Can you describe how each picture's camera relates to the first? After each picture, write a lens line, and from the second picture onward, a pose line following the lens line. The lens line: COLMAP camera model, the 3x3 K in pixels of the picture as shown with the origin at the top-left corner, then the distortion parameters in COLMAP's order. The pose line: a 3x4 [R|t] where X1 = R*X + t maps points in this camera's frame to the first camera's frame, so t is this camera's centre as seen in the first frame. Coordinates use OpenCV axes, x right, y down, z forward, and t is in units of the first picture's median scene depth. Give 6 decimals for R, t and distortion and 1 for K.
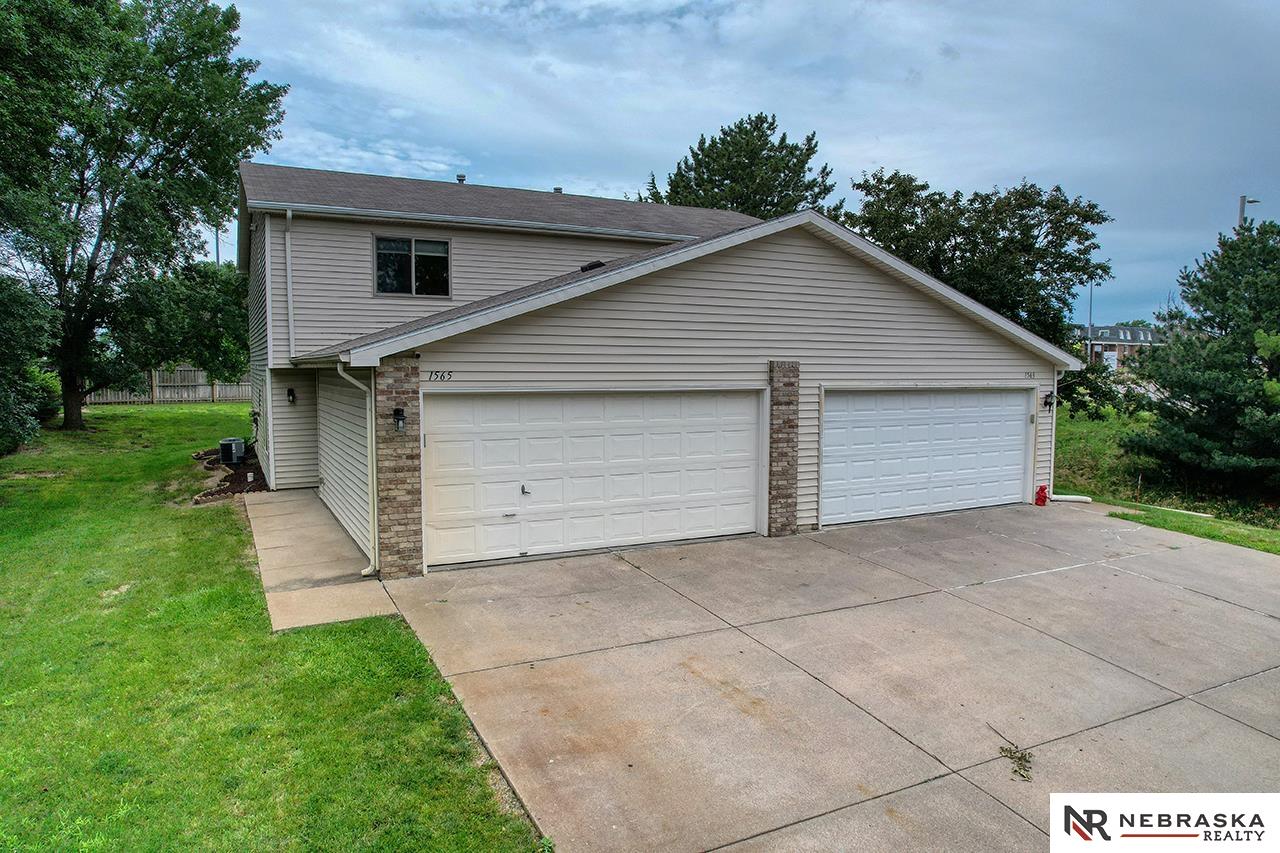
lens RADIAL K [[821.4, 0, 640.0], [0, 821.4, 426.5], [0, 0, 1]] dist [-0.072146, 0.066695]
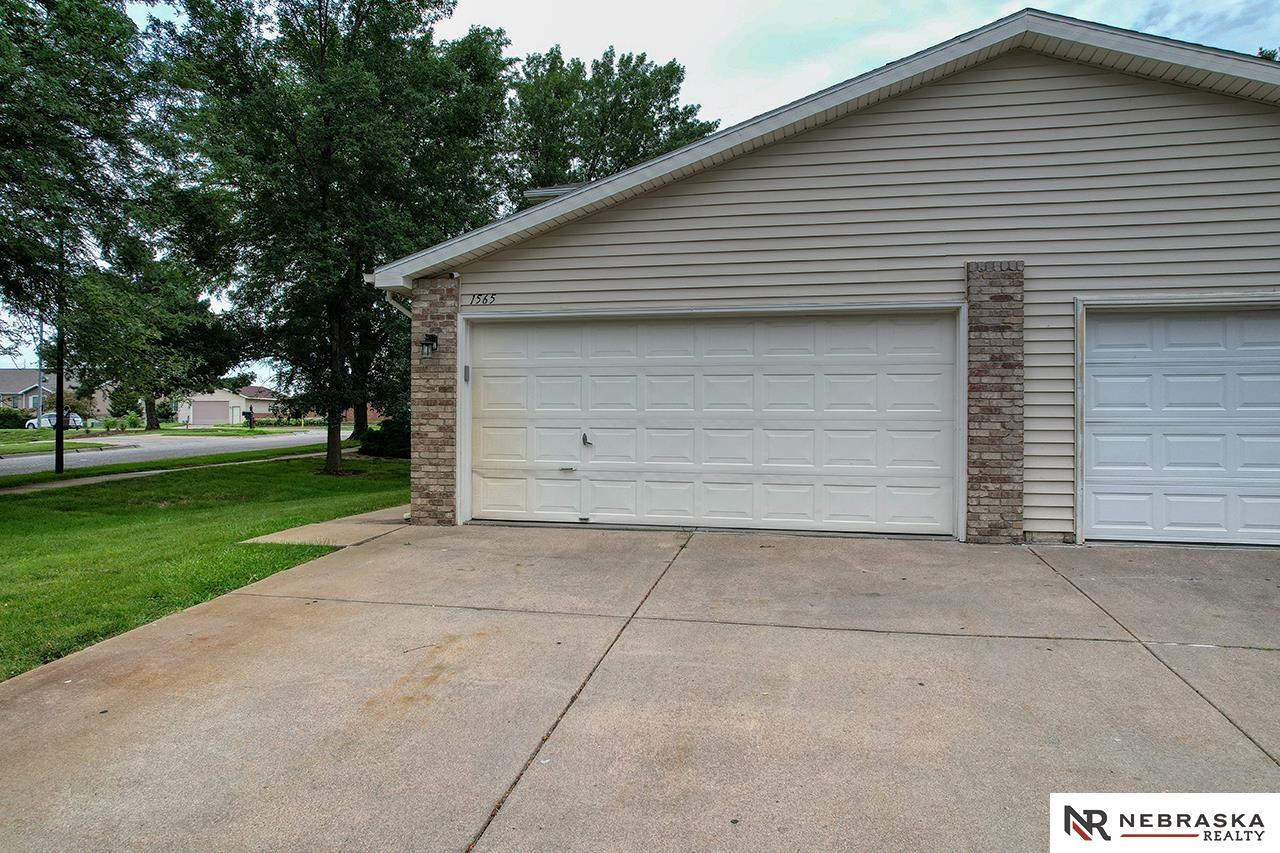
lens RADIAL K [[821.4, 0, 640.0], [0, 821.4, 426.5], [0, 0, 1]] dist [-0.072146, 0.066695]
pose [[0.772499, 0.000392, -0.635016, 0.350544], [-0.049201, 0.997031, -0.059238, 0.093332], [0.633107, 0.077005, 0.770224, 0.350140]]
